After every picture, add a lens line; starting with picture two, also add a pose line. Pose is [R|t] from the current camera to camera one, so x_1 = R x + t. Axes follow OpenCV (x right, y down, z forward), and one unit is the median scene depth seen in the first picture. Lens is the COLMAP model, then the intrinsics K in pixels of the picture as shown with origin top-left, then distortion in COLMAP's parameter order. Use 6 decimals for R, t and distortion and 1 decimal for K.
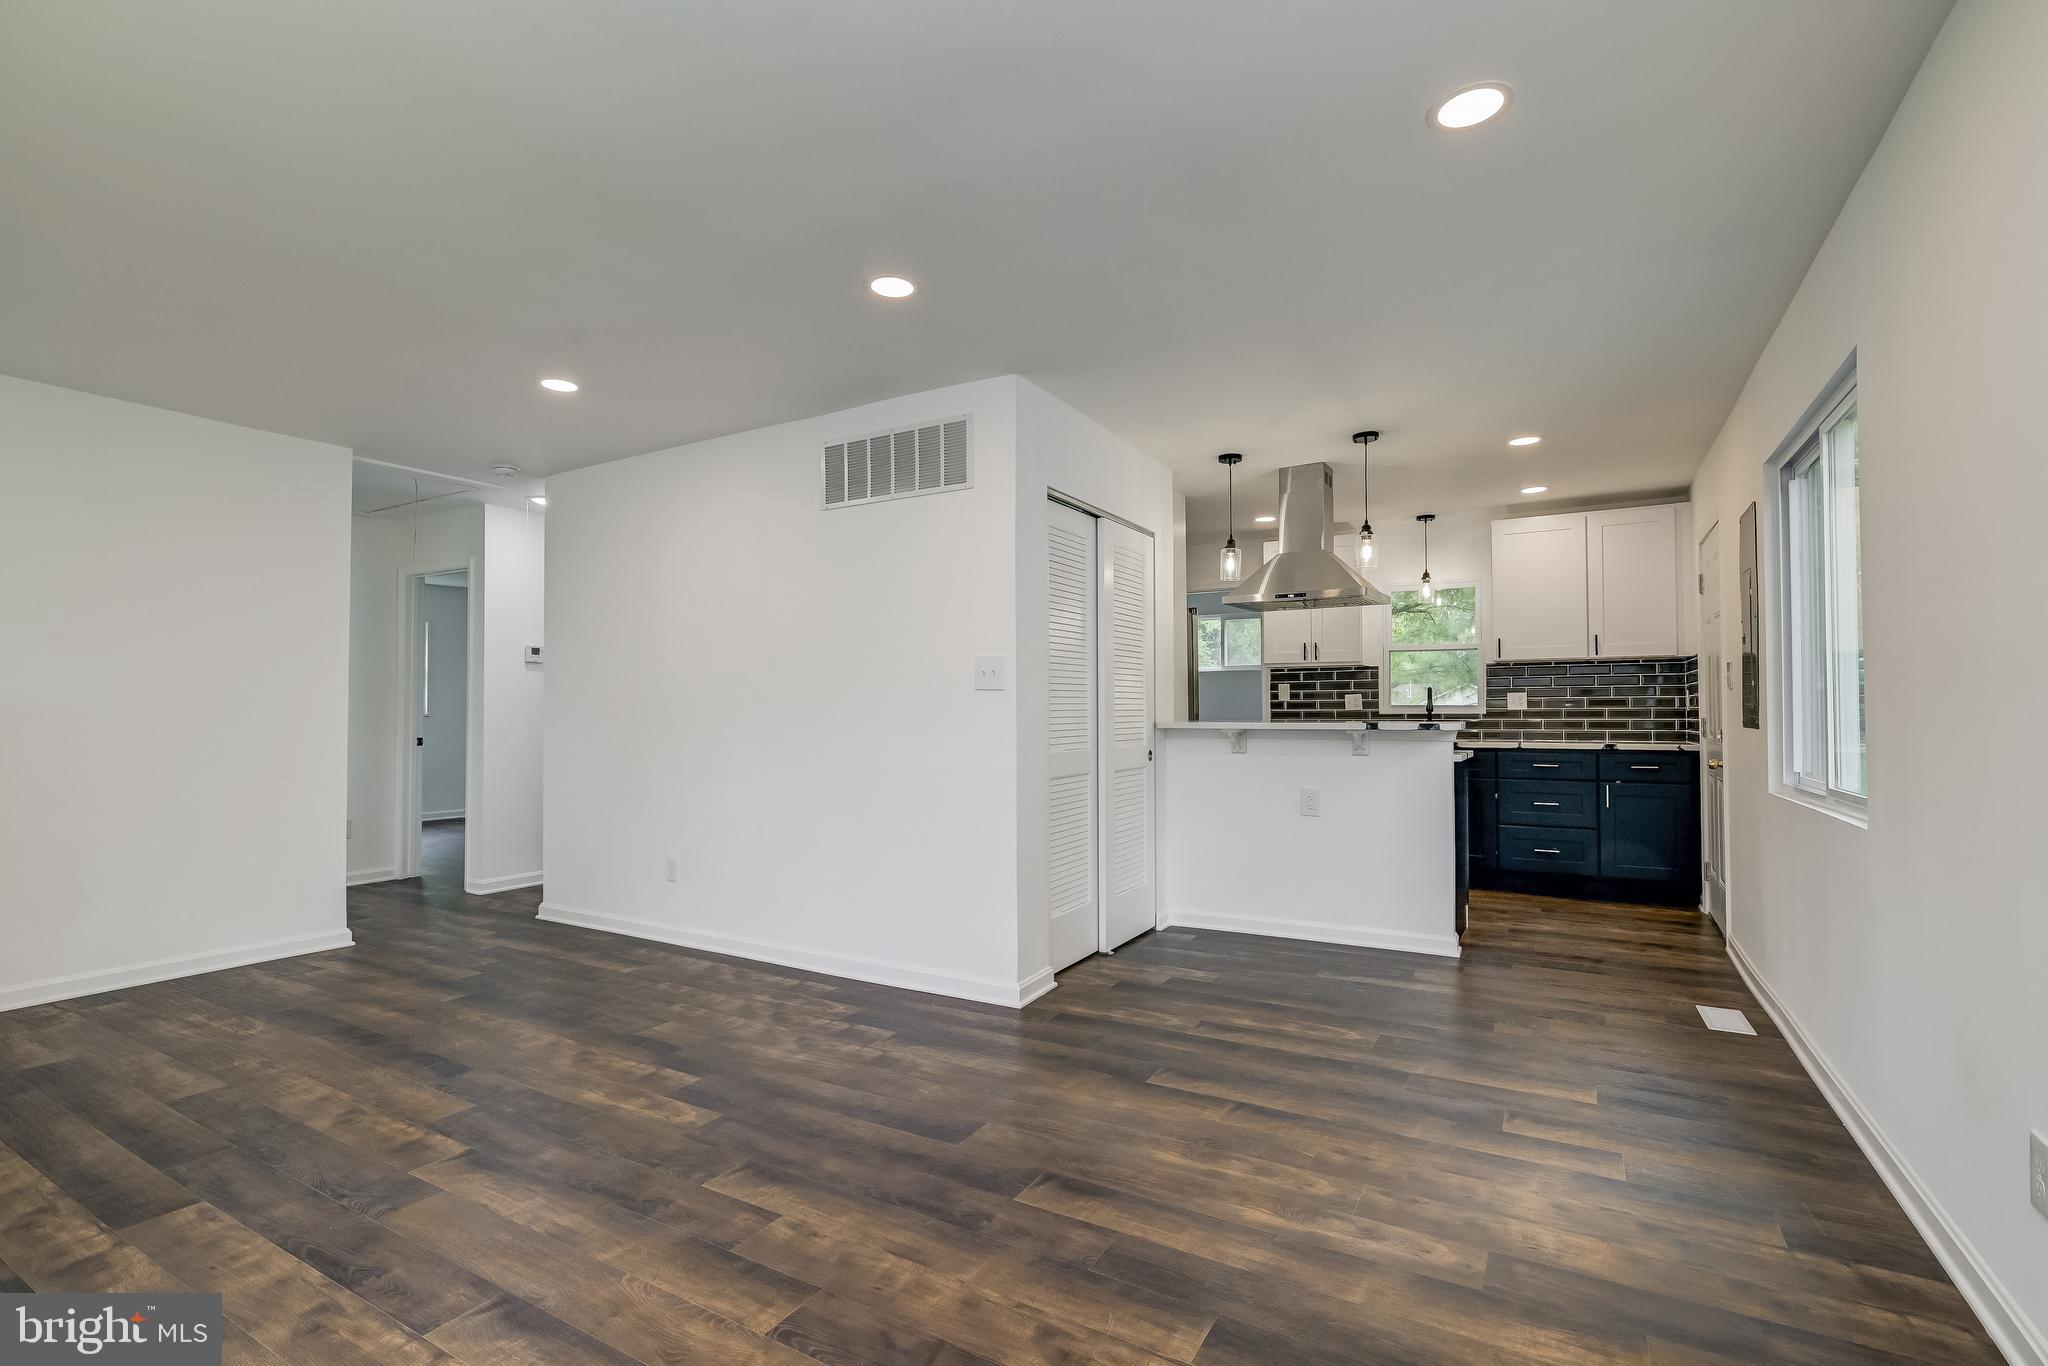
lens RADIAL K [[932.1, 0, 1018.9], [0, 932.1, 695.6], [0, 0, 1]] dist [-0.005750, 0.001383]
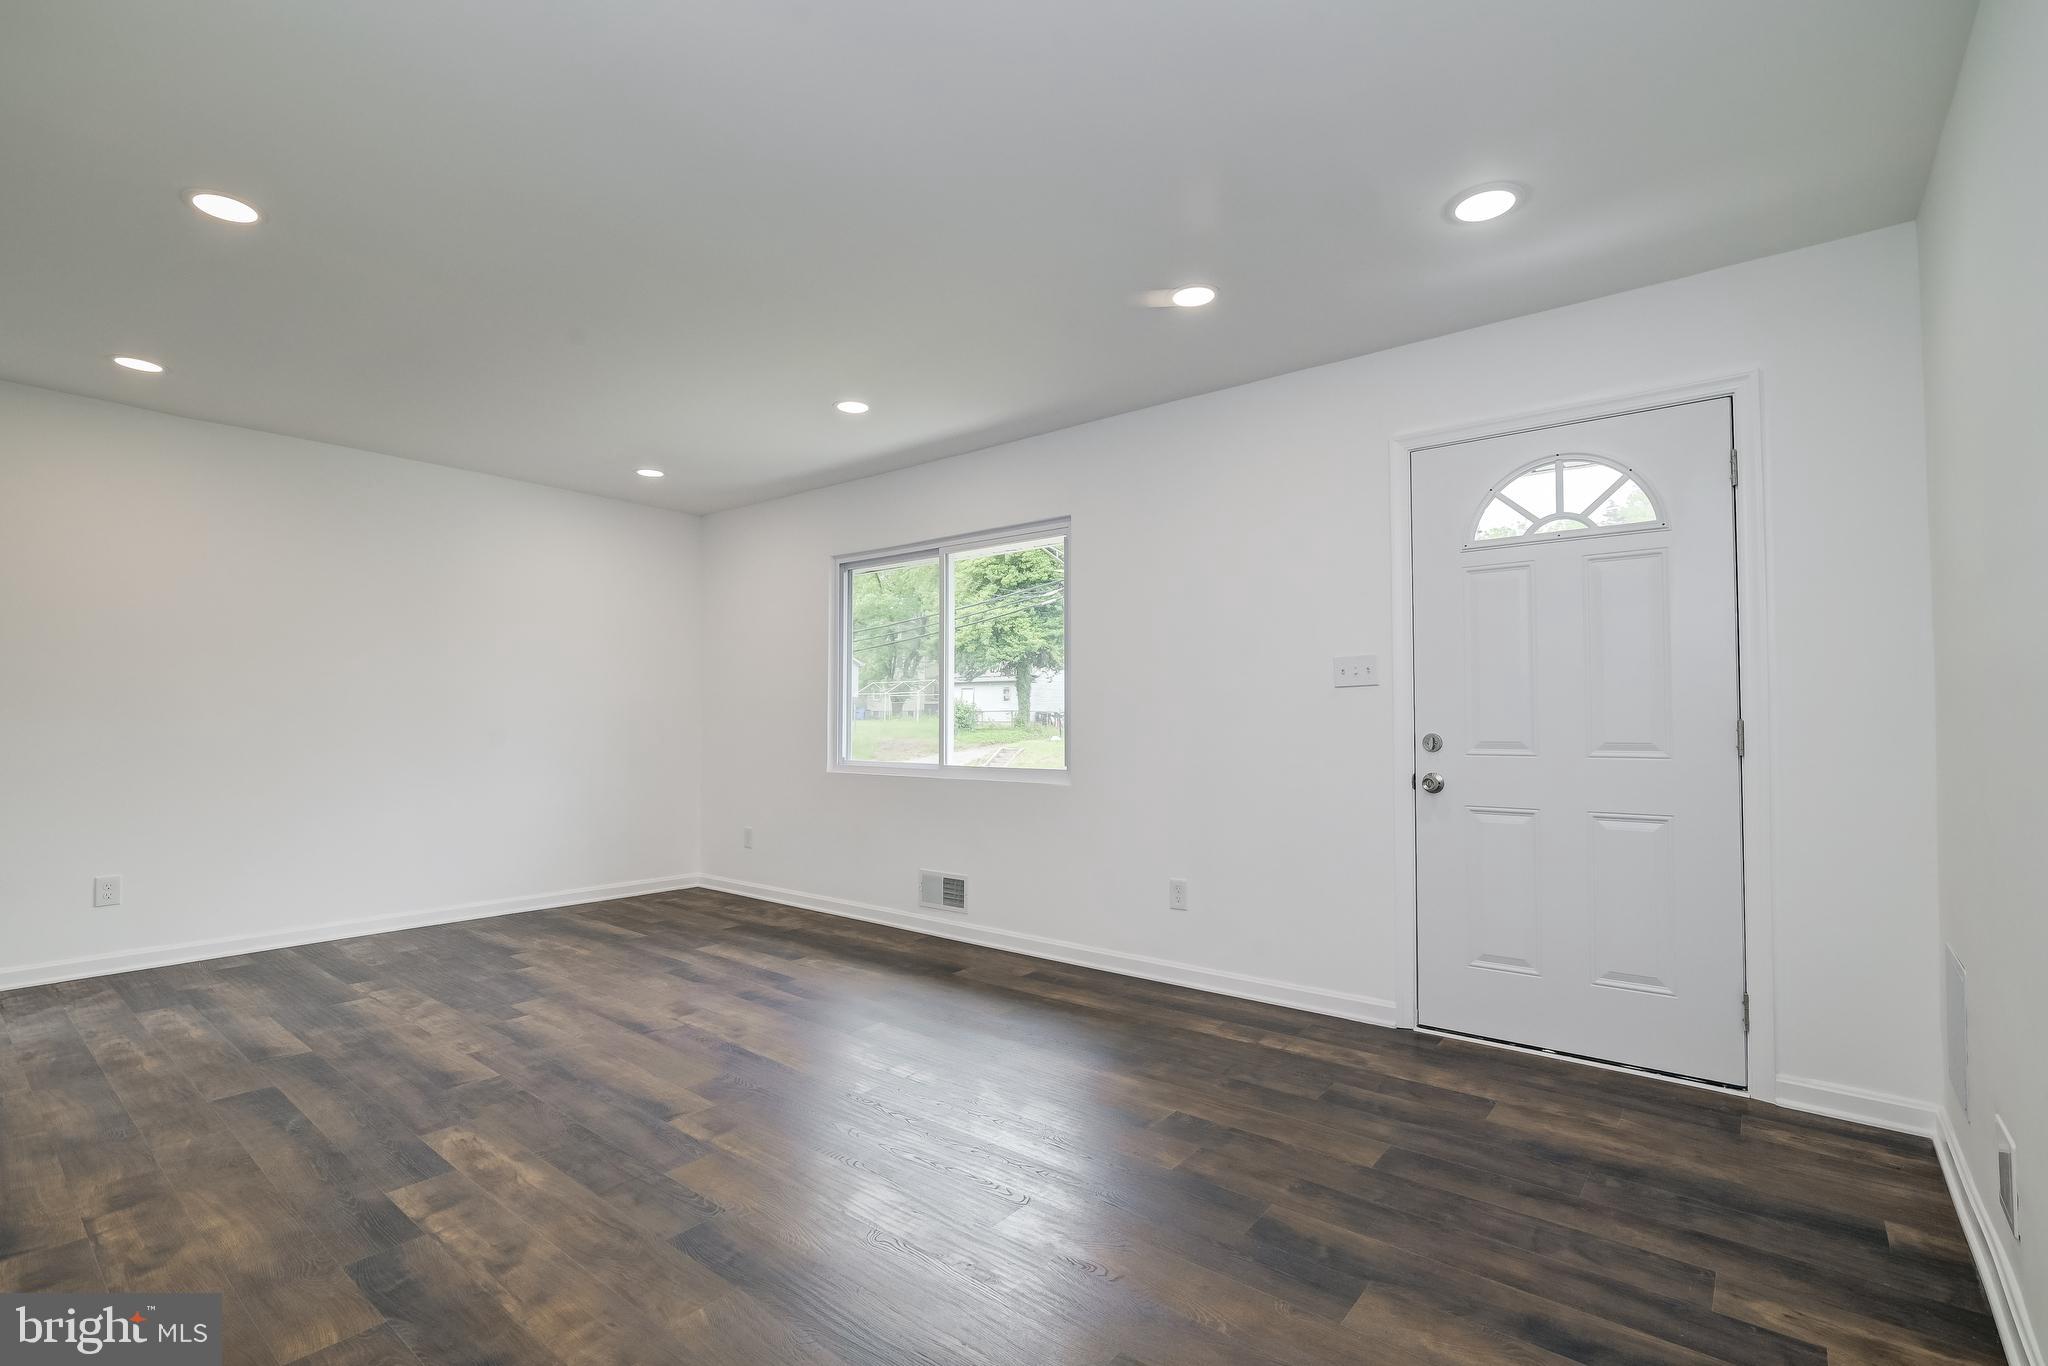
lens RADIAL K [[932.1, 0, 1018.9], [0, 932.1, 695.6], [0, 0, 1]] dist [-0.005750, 0.001383]
pose [[-0.988845, 0.006156, 0.148820, -0.921152], [-0.000658, 0.998955, -0.045690, 0.040776], [-0.148946, -0.045278, -0.987808, 1.613735]]
